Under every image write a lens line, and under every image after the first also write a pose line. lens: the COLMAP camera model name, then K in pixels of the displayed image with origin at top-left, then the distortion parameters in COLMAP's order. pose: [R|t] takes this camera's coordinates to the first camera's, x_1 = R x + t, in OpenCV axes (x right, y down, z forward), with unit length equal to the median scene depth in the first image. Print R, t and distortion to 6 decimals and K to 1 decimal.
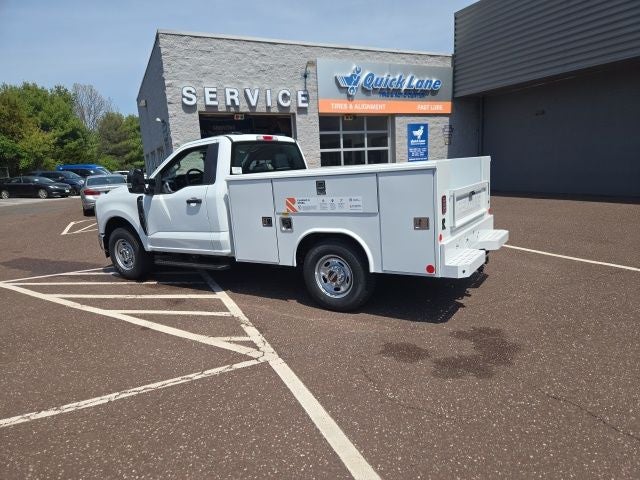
lens RADIAL K [[431.5, 0, 324.9], [0, 431.5, 244.3], [0, 0, 1]] dist [0.066788, -0.057166]
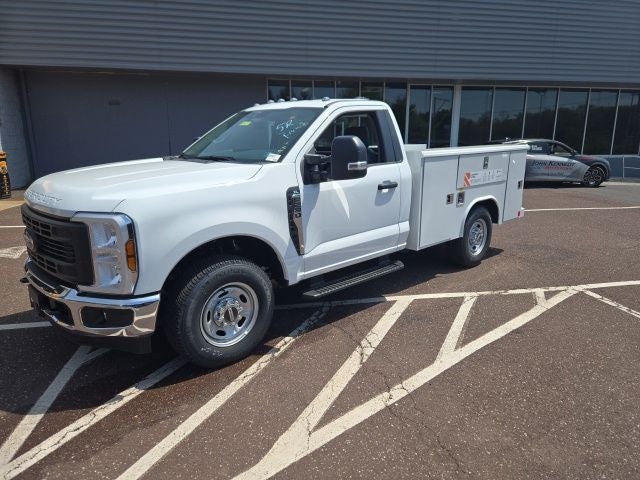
lens RADIAL K [[431.5, 0, 324.0], [0, 431.5, 239.8], [0, 0, 1]] dist [0.066788, -0.057166]
pose [[0.242265, -0.162121, 0.956569, -0.991447], [0.167456, 0.978131, 0.123365, -0.111435], [-0.955650, 0.130296, 0.264115, 0.864722]]
